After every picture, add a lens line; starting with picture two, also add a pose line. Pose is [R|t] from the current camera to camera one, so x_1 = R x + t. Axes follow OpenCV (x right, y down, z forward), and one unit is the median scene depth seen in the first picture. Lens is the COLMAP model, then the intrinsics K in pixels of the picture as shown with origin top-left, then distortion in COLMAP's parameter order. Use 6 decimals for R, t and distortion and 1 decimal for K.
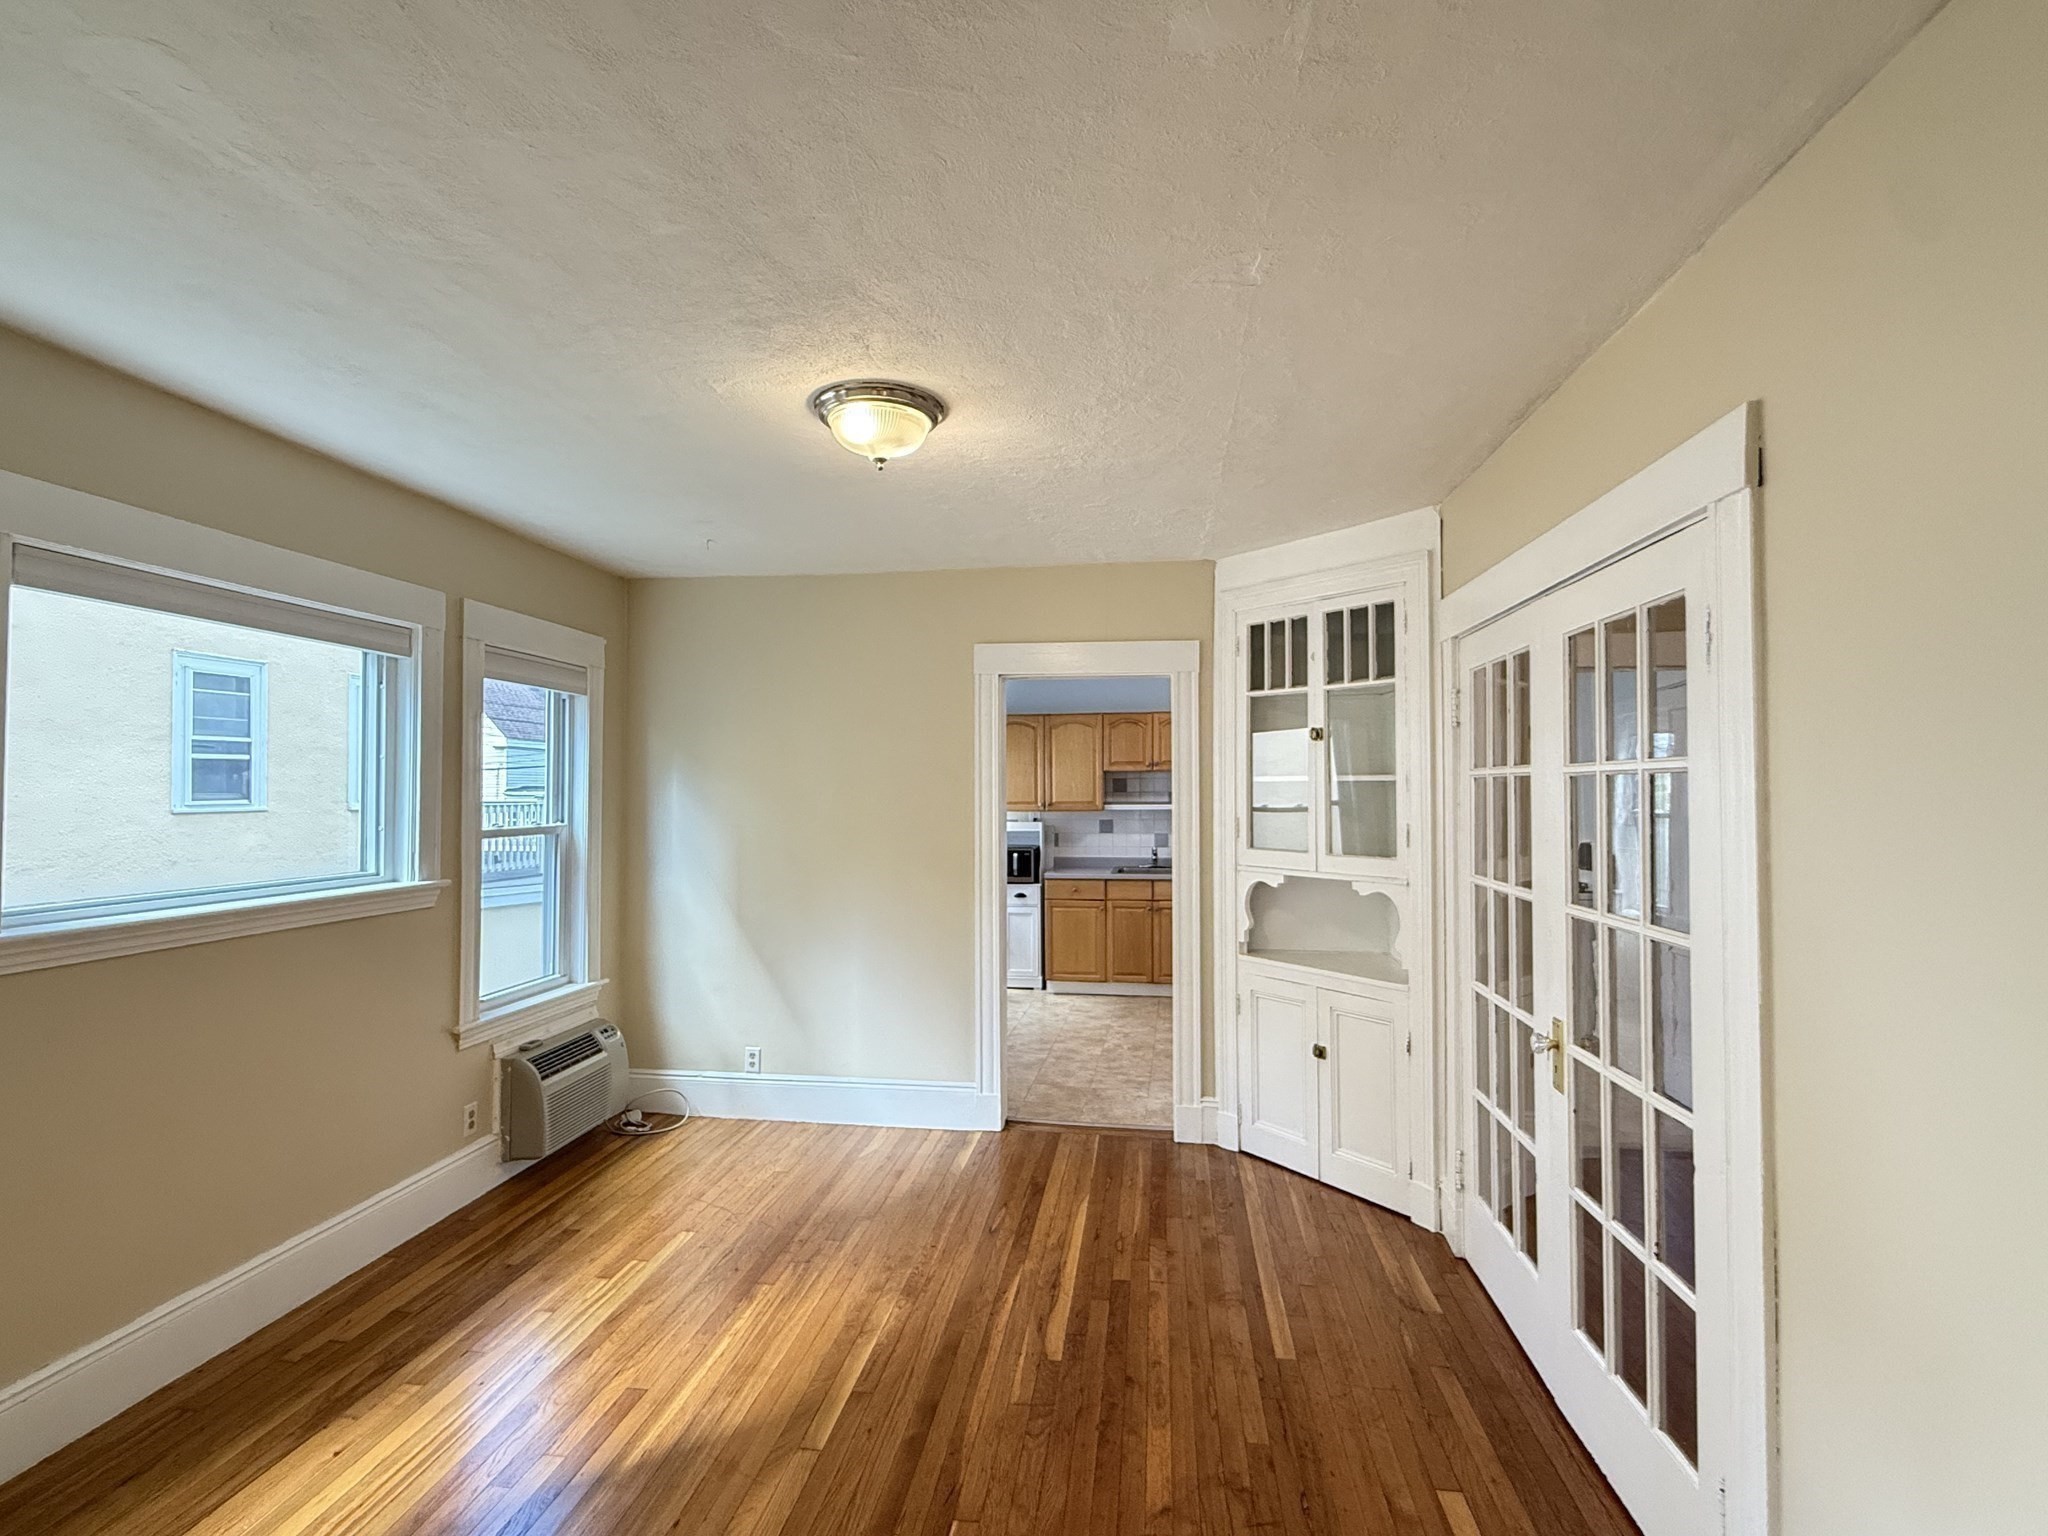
lens RADIAL K [[952.9, 0, 1015.3], [0, 952.9, 769.5], [0, 0, 1]] dist [0.001304, 0.000027]
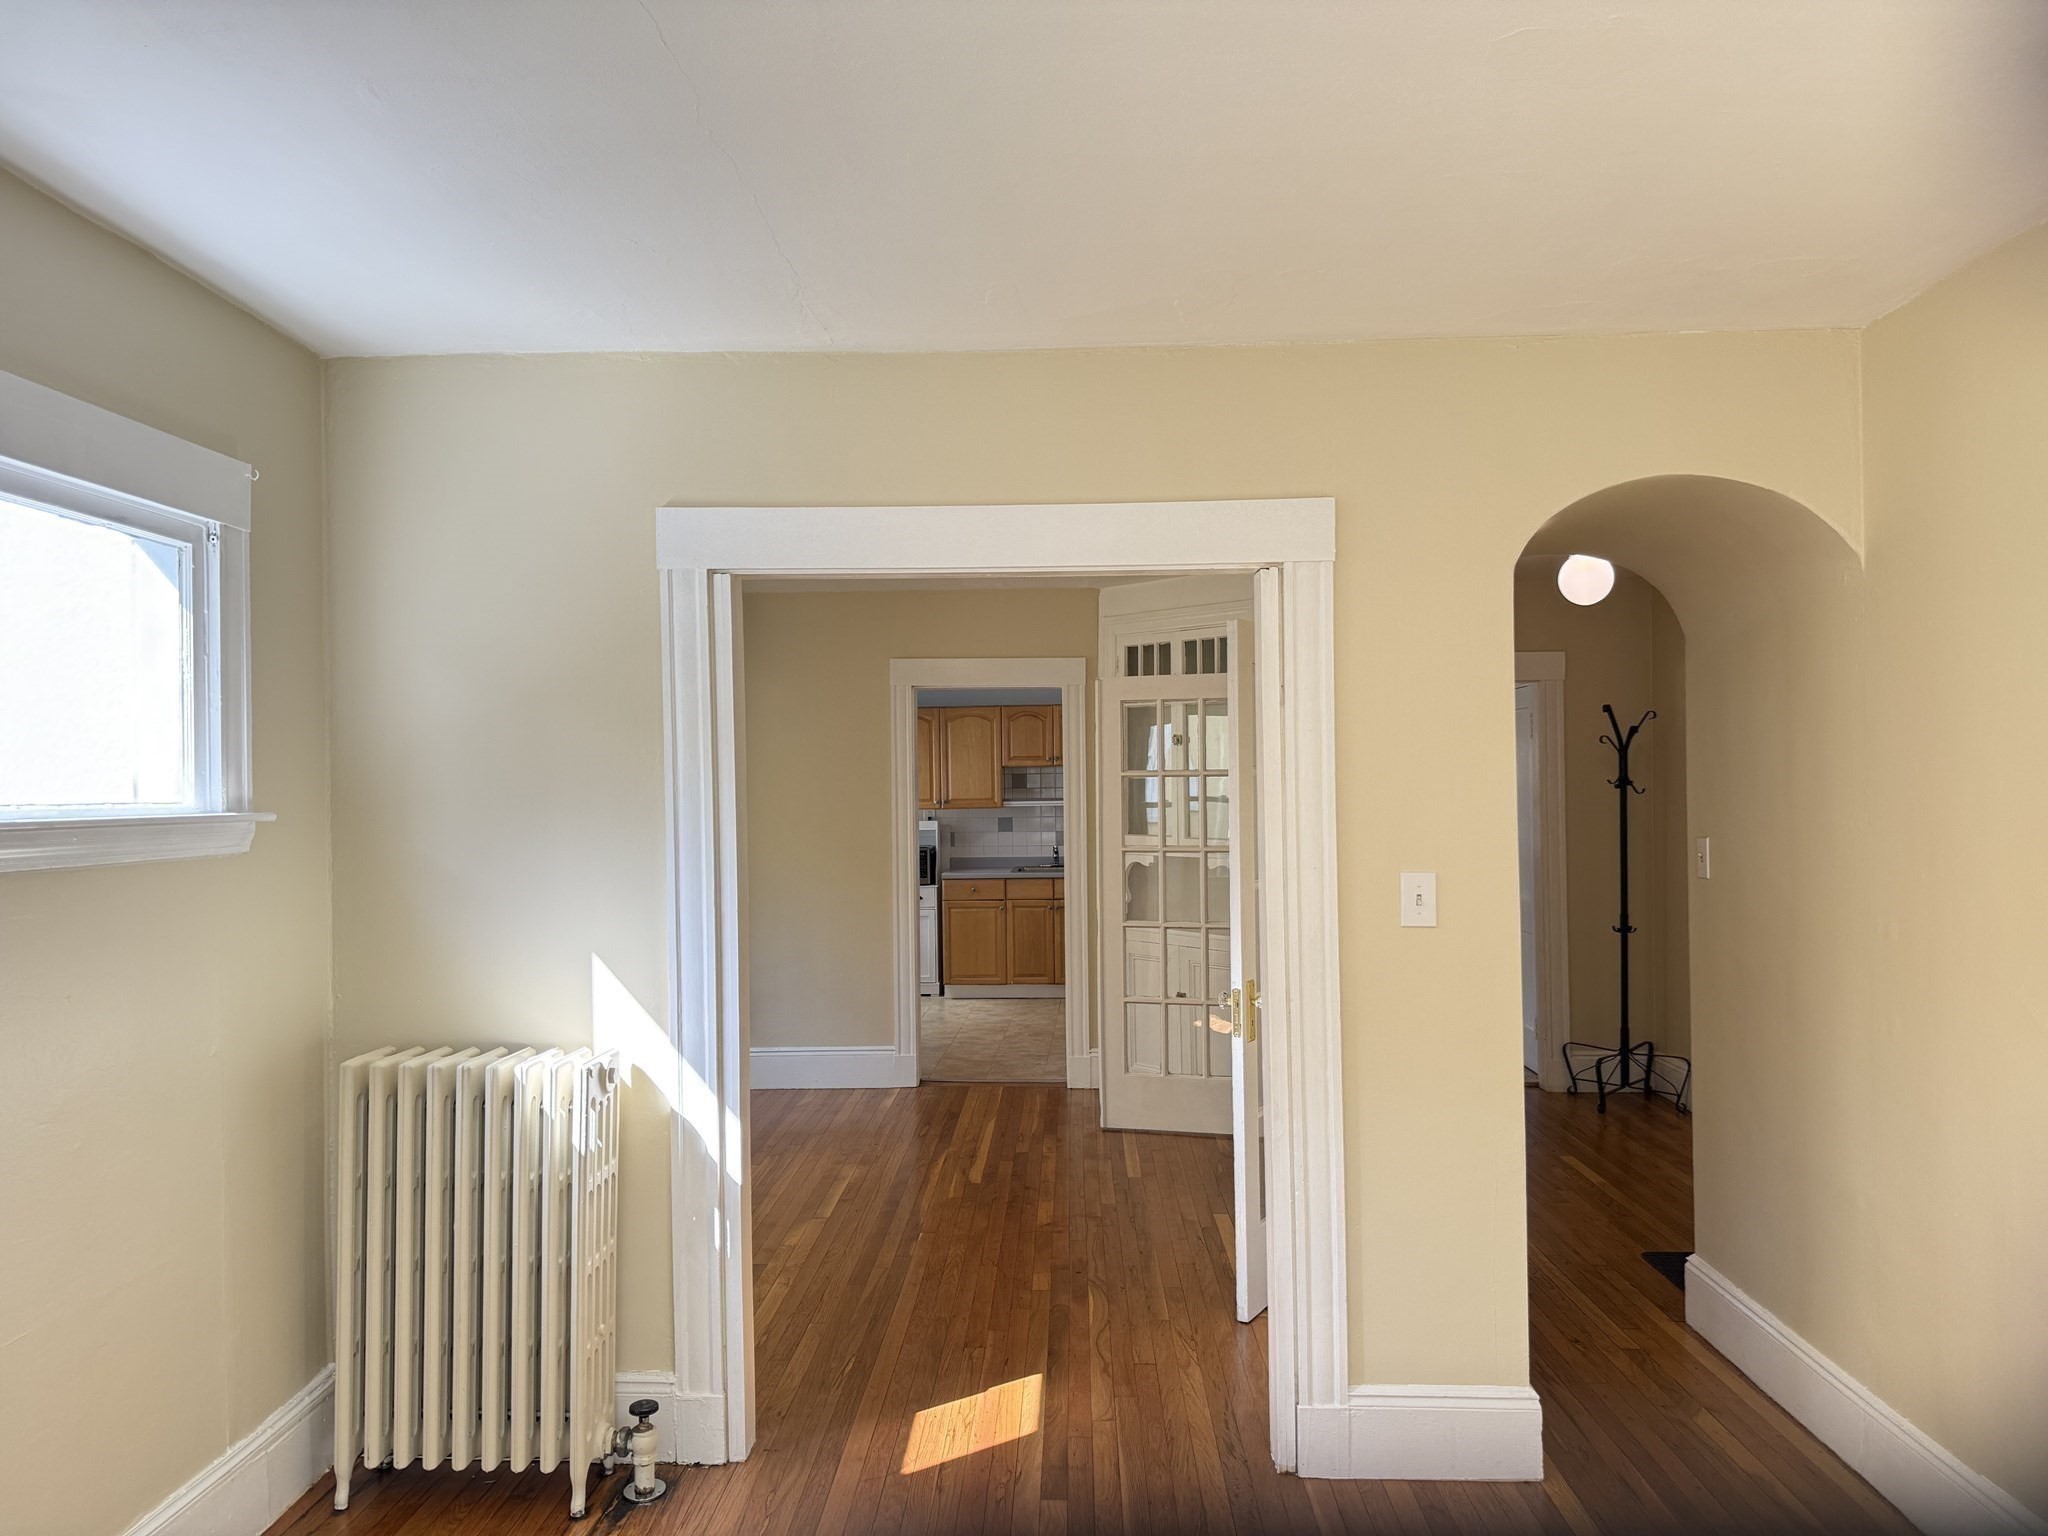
lens RADIAL K [[1420.0, 0, 1017.5], [0, 1420.0, 765.6], [0, 0, 1]] dist [-0.003265, -0.000720]
pose [[0.994240, -0.007747, 0.106895, -0.073141], [0.006923, 0.999943, 0.008082, -0.017058], [-0.106951, -0.007295, 0.994238, -0.688829]]
